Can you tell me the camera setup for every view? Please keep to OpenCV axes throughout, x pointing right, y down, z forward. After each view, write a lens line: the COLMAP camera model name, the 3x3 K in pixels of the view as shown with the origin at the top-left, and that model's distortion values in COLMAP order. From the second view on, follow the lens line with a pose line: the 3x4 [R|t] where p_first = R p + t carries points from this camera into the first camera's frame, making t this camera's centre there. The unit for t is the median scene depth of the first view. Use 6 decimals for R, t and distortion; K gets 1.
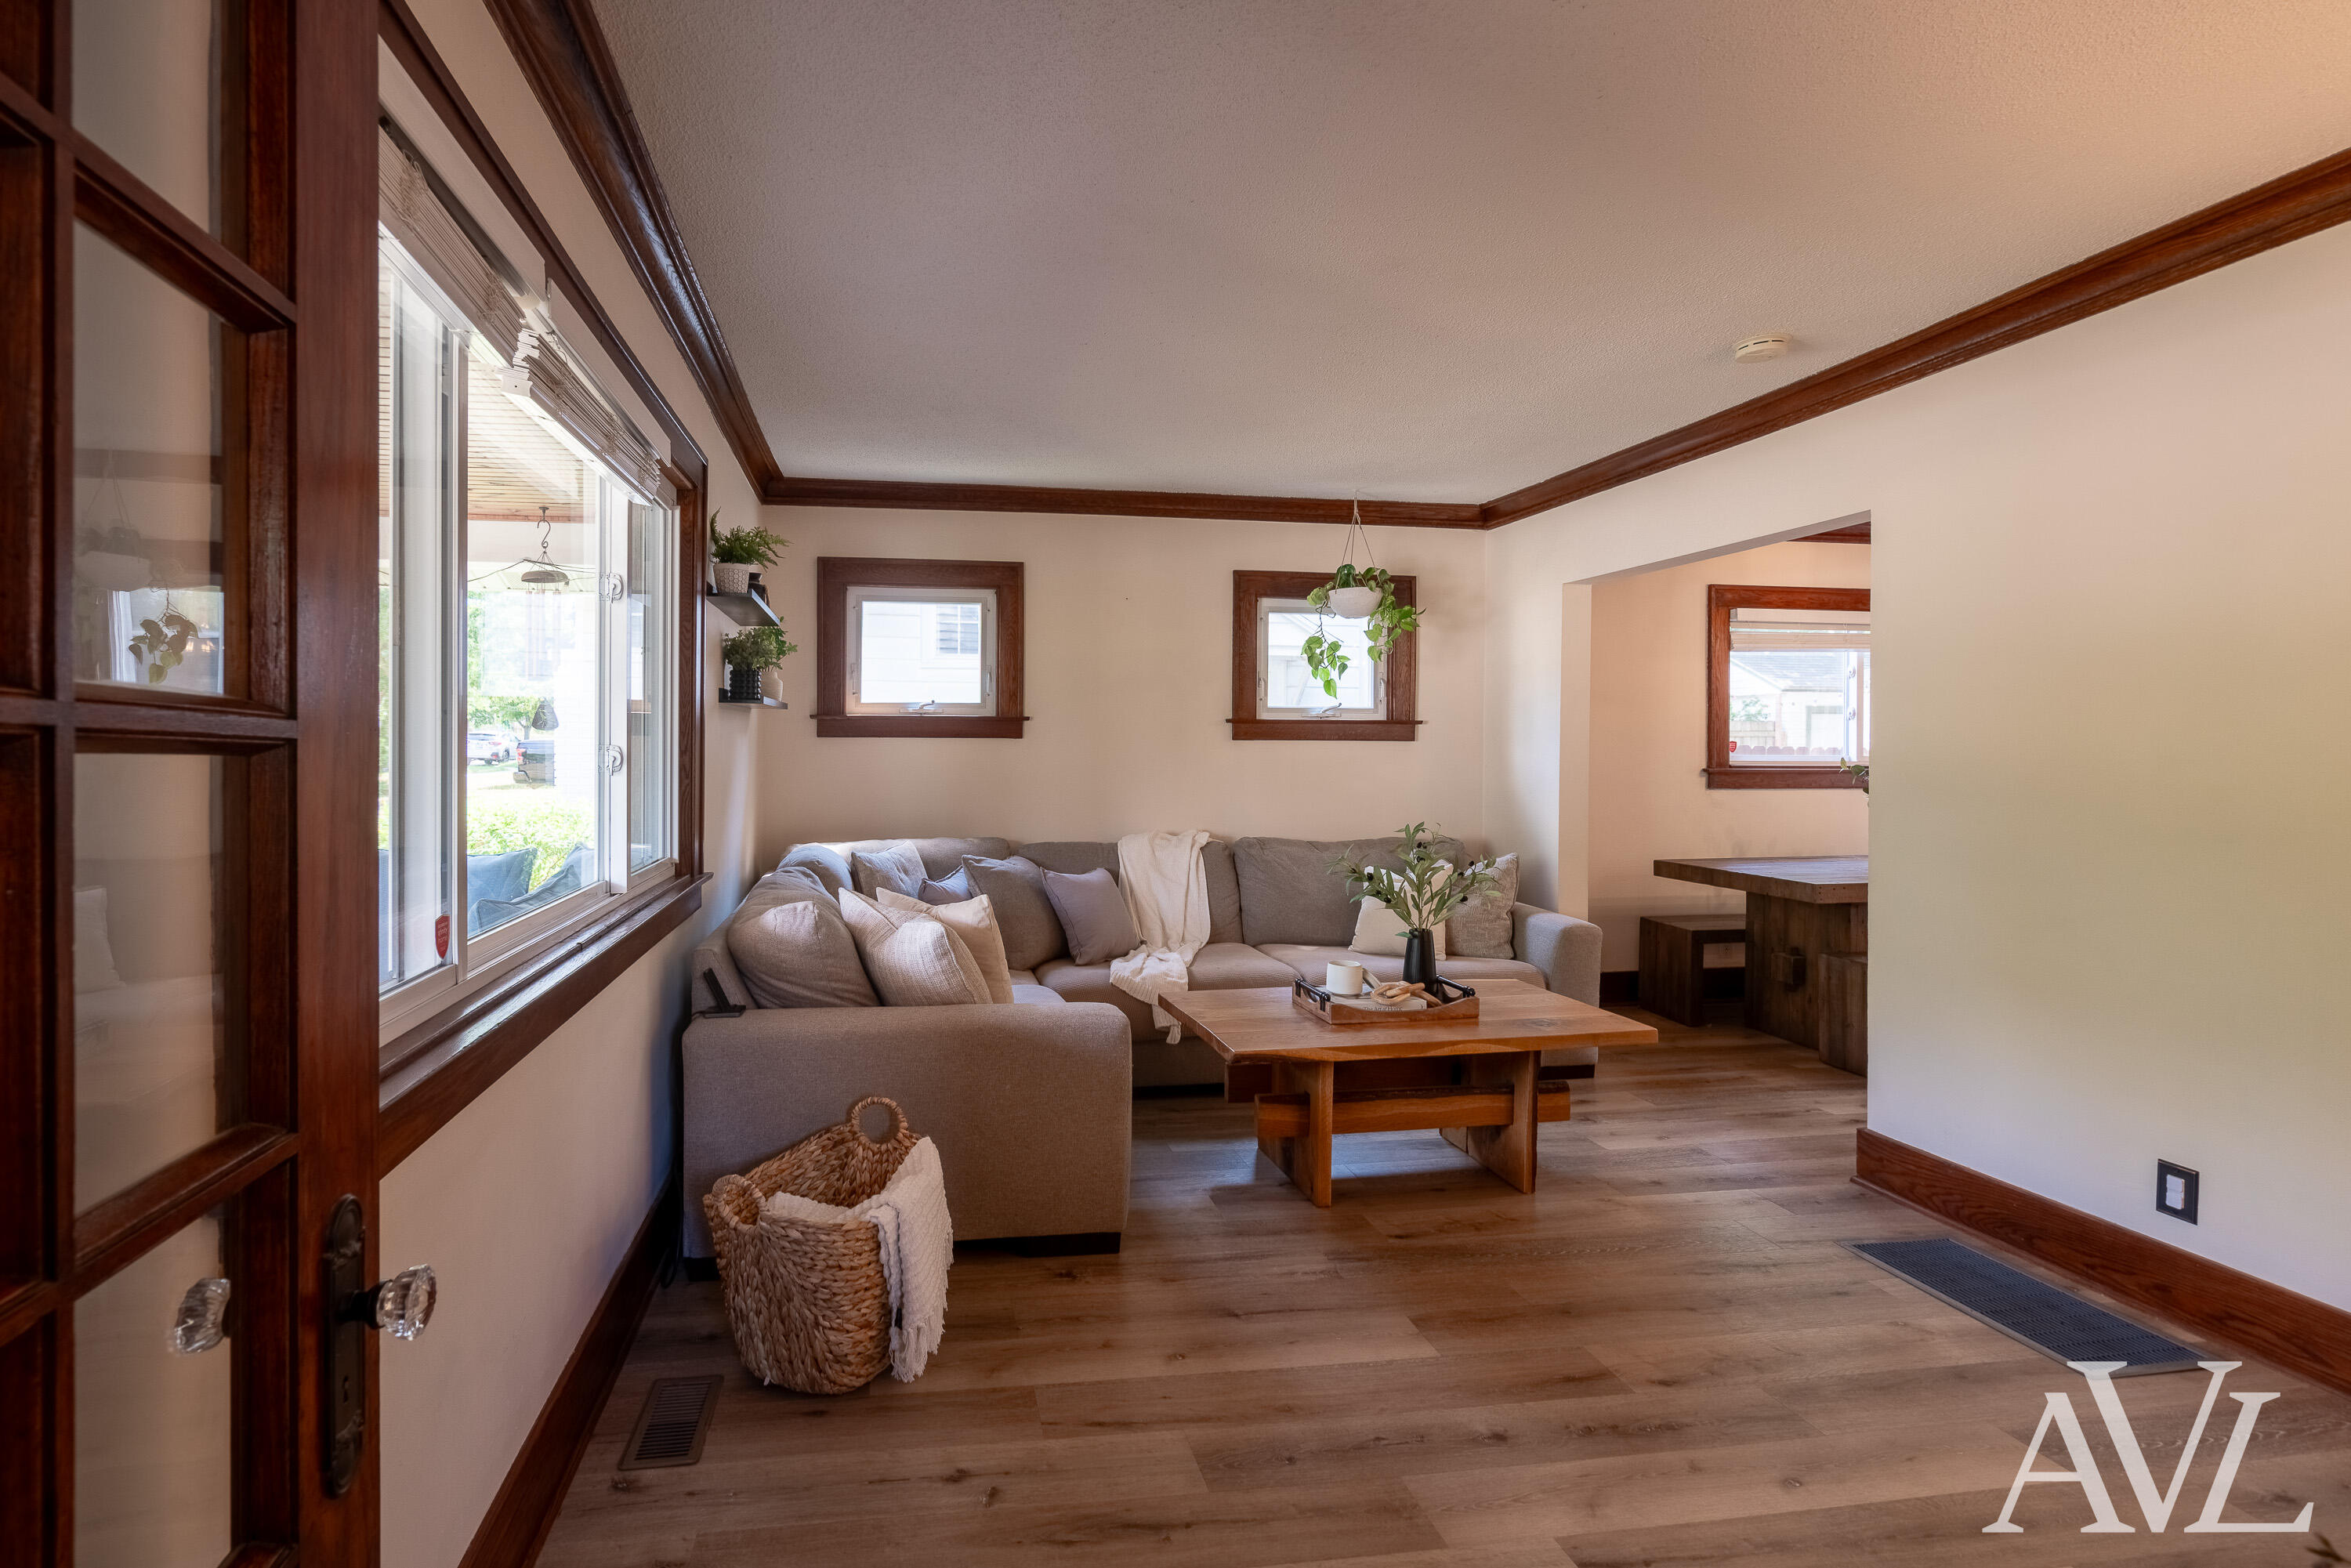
lens RADIAL K [[1080.4, 0, 1142.6], [0, 1080.4, 780.5], [0, 0, 1]] dist [-0.000870, 0.000456]
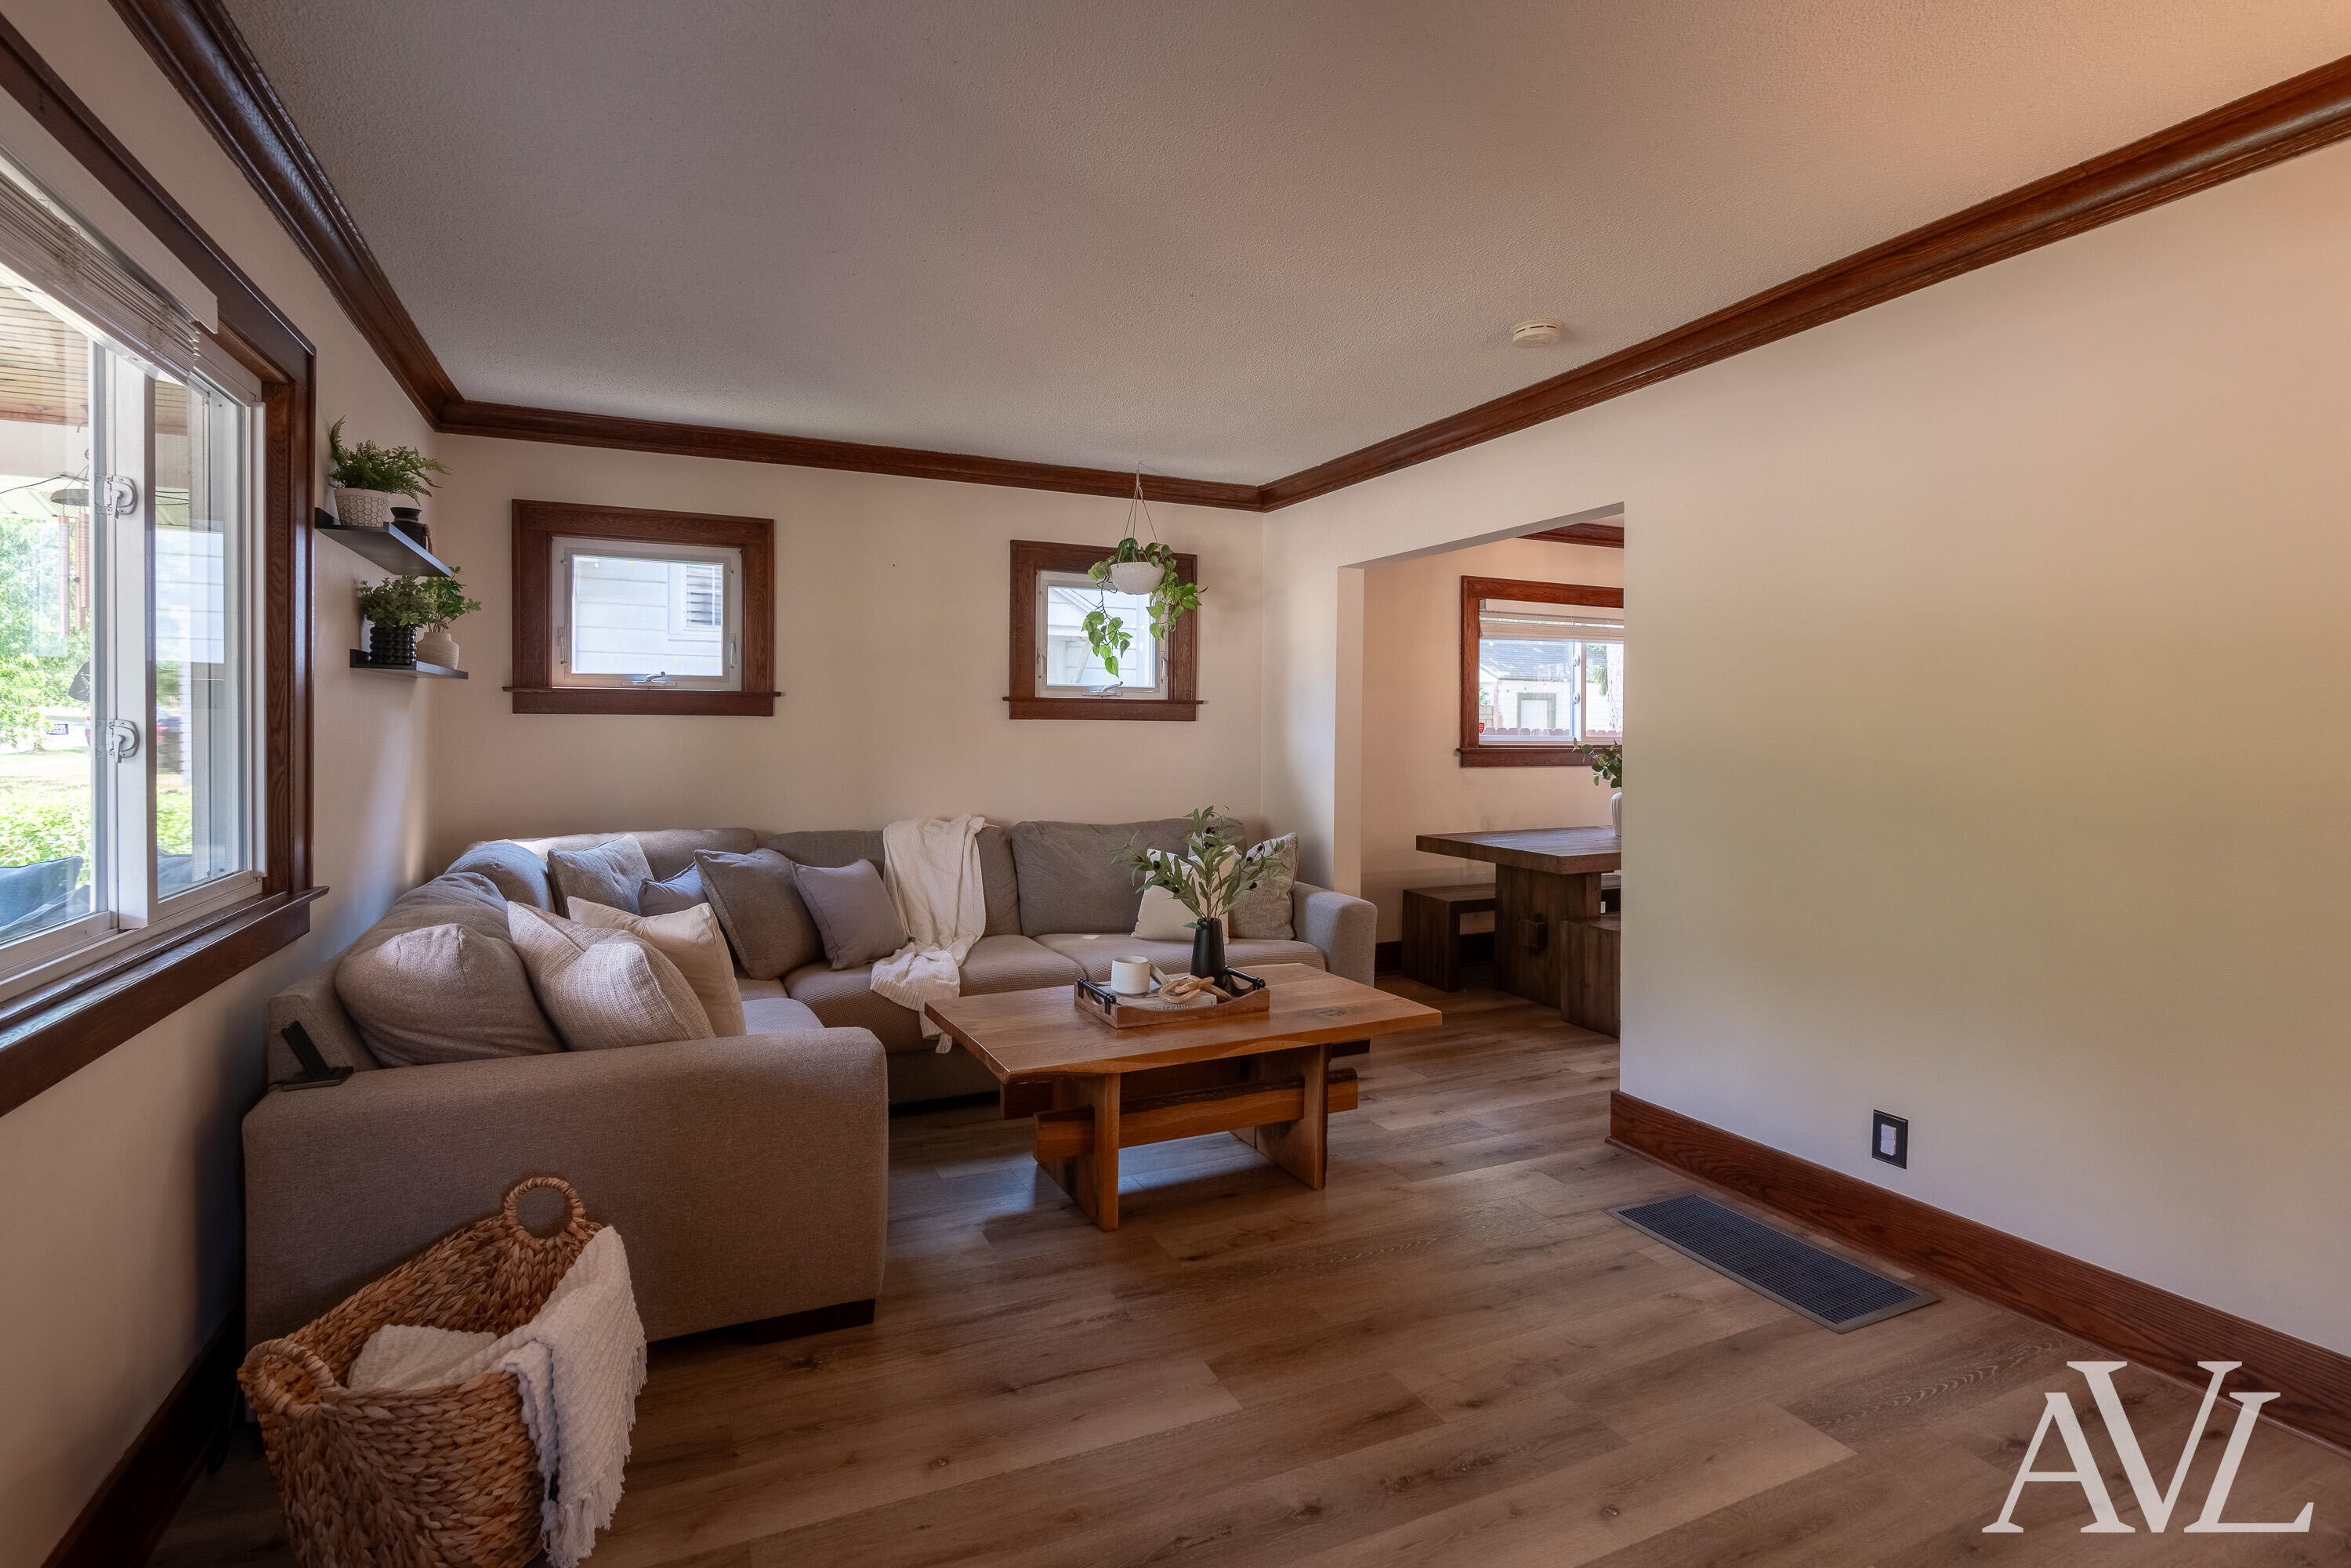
lens RADIAL K [[1044.4, 0, 1186.3], [0, 1044.4, 738.6], [0, 0, 1]] dist [-0.001705, 0.000065]
pose [[0.969455, 0.000369, 0.245268, 0.015783], [0.004543, 0.999800, -0.019461, -0.003468], [-0.245226, 0.019981, 0.969260, 0.139038]]
